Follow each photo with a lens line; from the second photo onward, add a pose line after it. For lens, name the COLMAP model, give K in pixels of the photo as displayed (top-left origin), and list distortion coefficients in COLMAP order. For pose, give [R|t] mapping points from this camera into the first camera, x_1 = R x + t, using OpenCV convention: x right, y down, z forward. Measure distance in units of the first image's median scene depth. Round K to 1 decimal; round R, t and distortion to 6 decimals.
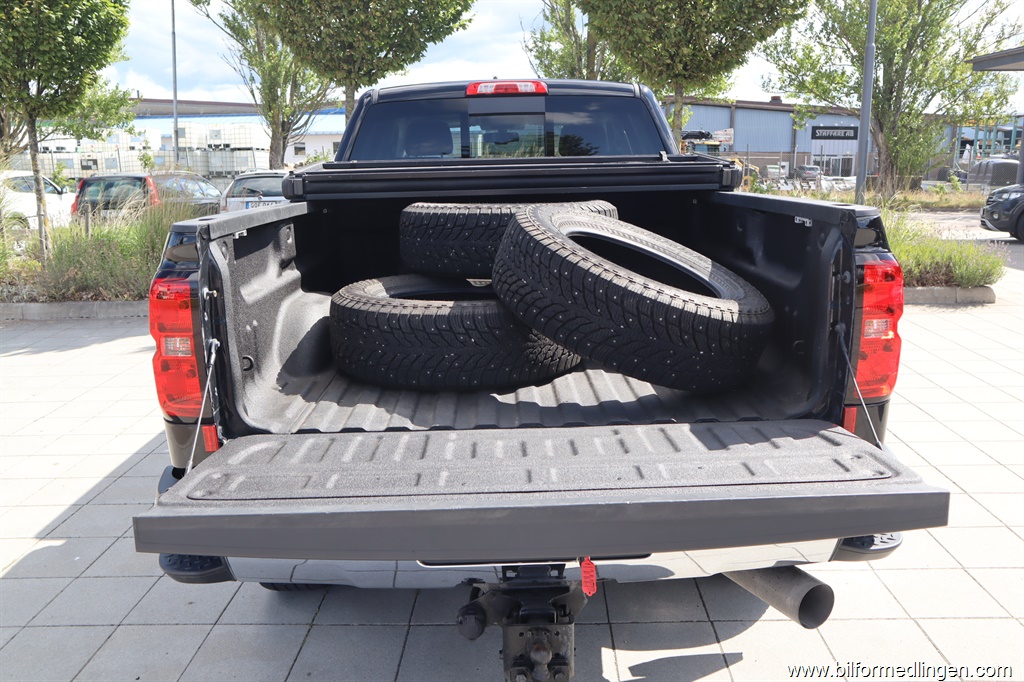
lens RADIAL K [[830.9, 0, 512.3], [0, 830.9, 340.8], [0, 0, 1]] dist [-0.049069, 0.039154]
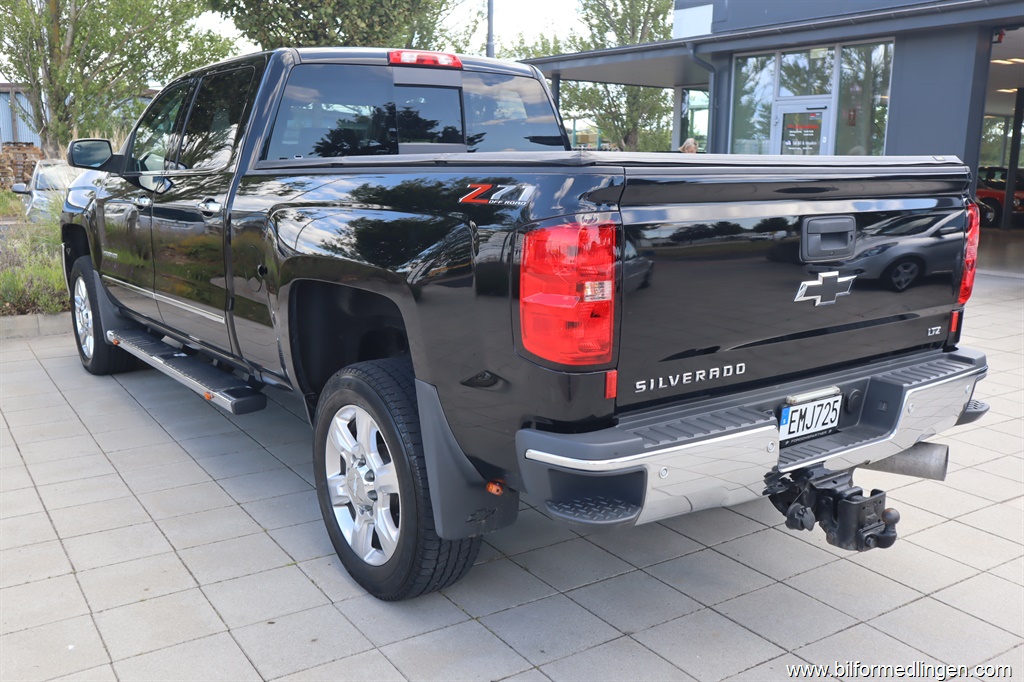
lens RADIAL K [[945.9, 0, 510.9], [0, 945.9, 337.6], [0, 0, 1]] dist [-0.007245, 0.000000]
pose [[0.823638, -0.081672, 0.561204, -0.197488], [0.100073, 0.994978, -0.002072, 0.009403], [-0.558216, 0.057868, 0.827675, 0.020862]]
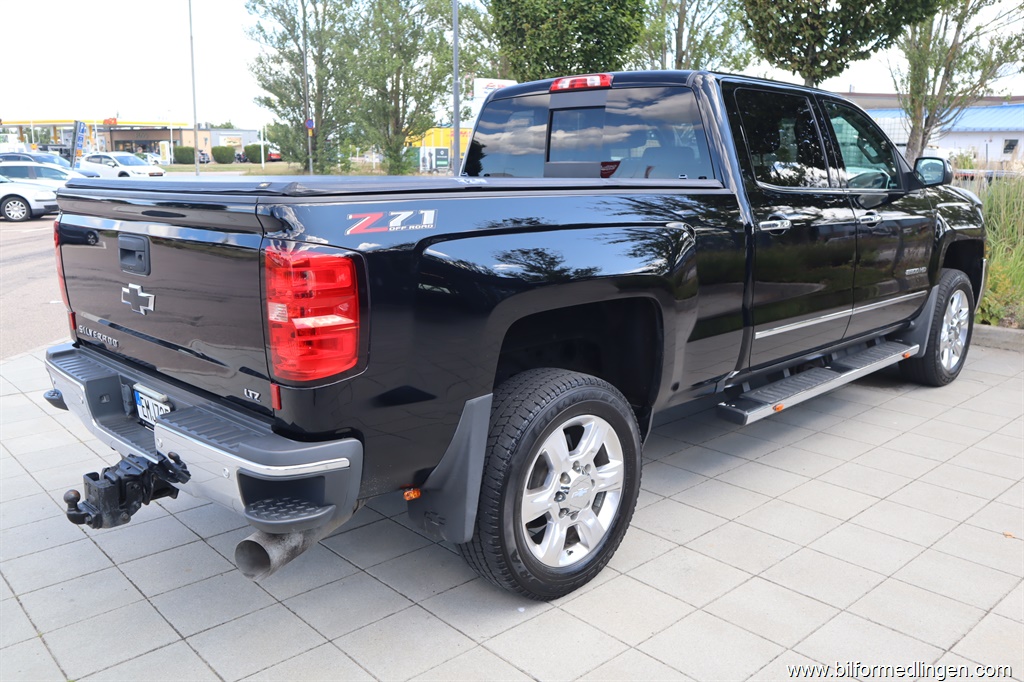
lens RADIAL K [[830.9, 0, 503.7], [0, 830.9, 347.6], [0, 0, 1]] dist [-0.049069, 0.039154]
pose [[0.684004, 0.174431, -0.708317, 0.246307], [-0.165014, 0.982820, 0.082680, -0.018673], [0.710569, 0.060329, 0.701036, 0.083963]]
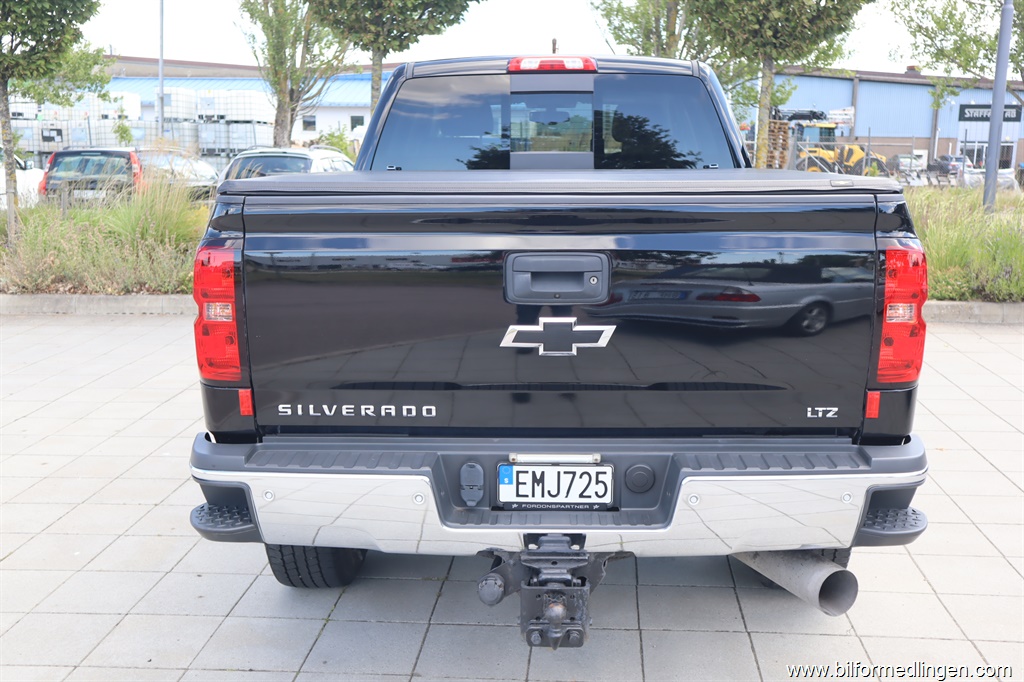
lens RADIAL K [[1044.0, 0, 513.9], [0, 1044.0, 340.2], [0, 0, 1]] dist [0.037938, 0.000000]
pose [[0.998300, 0.028631, -0.050770, 0.006285], [-0.030027, 0.999186, -0.026954, 0.011768], [0.049956, 0.028433, 0.998347, -0.053581]]
